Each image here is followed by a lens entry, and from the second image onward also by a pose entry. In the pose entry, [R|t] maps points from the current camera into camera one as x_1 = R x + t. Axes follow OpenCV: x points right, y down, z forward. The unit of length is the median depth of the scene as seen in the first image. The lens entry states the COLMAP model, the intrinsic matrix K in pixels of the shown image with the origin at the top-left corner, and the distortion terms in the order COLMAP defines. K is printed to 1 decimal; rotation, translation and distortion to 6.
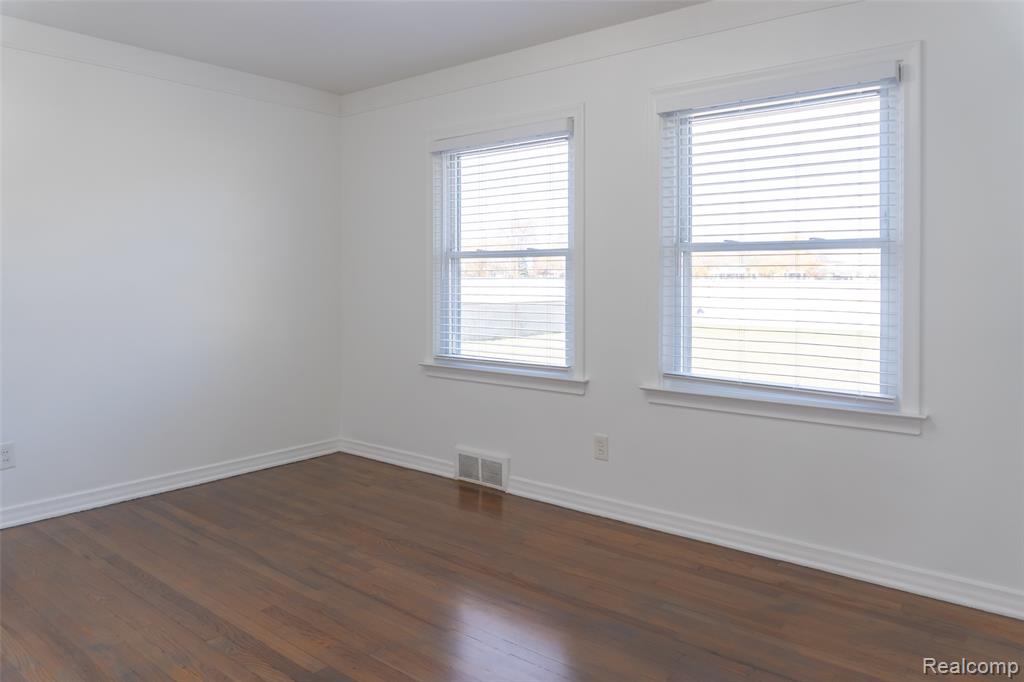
lens RADIAL K [[708.9, 0, 512.0], [0, 708.9, 341.0], [0, 0, 1]] dist [-0.015554, -0.000026]
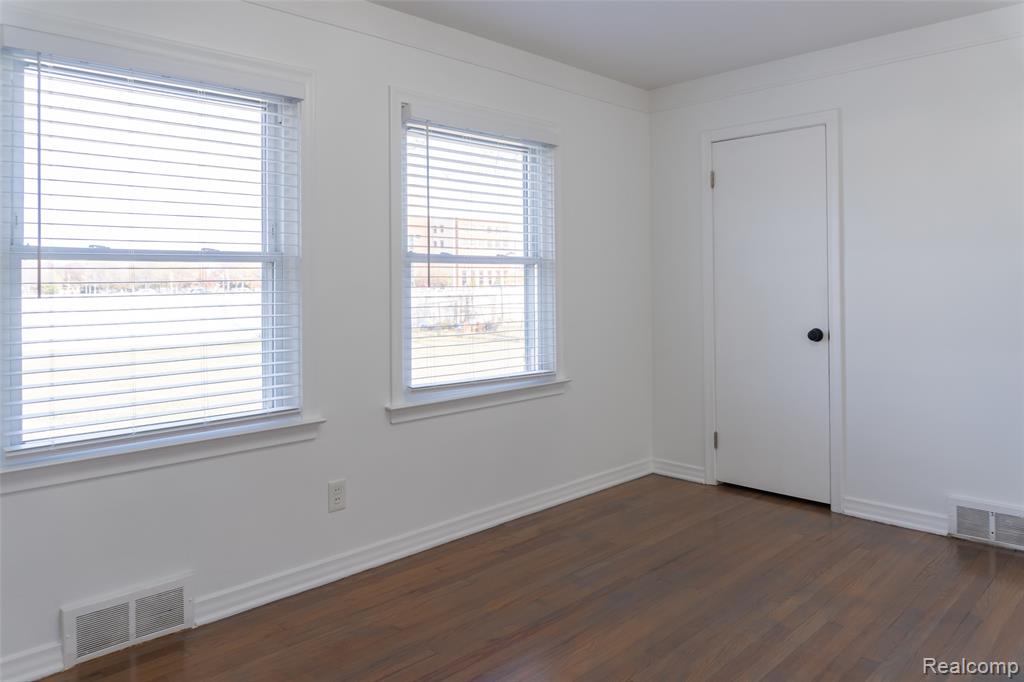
lens RADIAL K [[695.4, 0, 512.0], [0, 695.4, 341.0], [0, 0, 1]] dist [-0.004223, -0.001171]
pose [[0.126617, -0.082103, 0.988548, -0.619631], [0.104899, 0.992089, 0.068961, -0.061220], [-0.986390, 0.094966, 0.134228, 0.657732]]
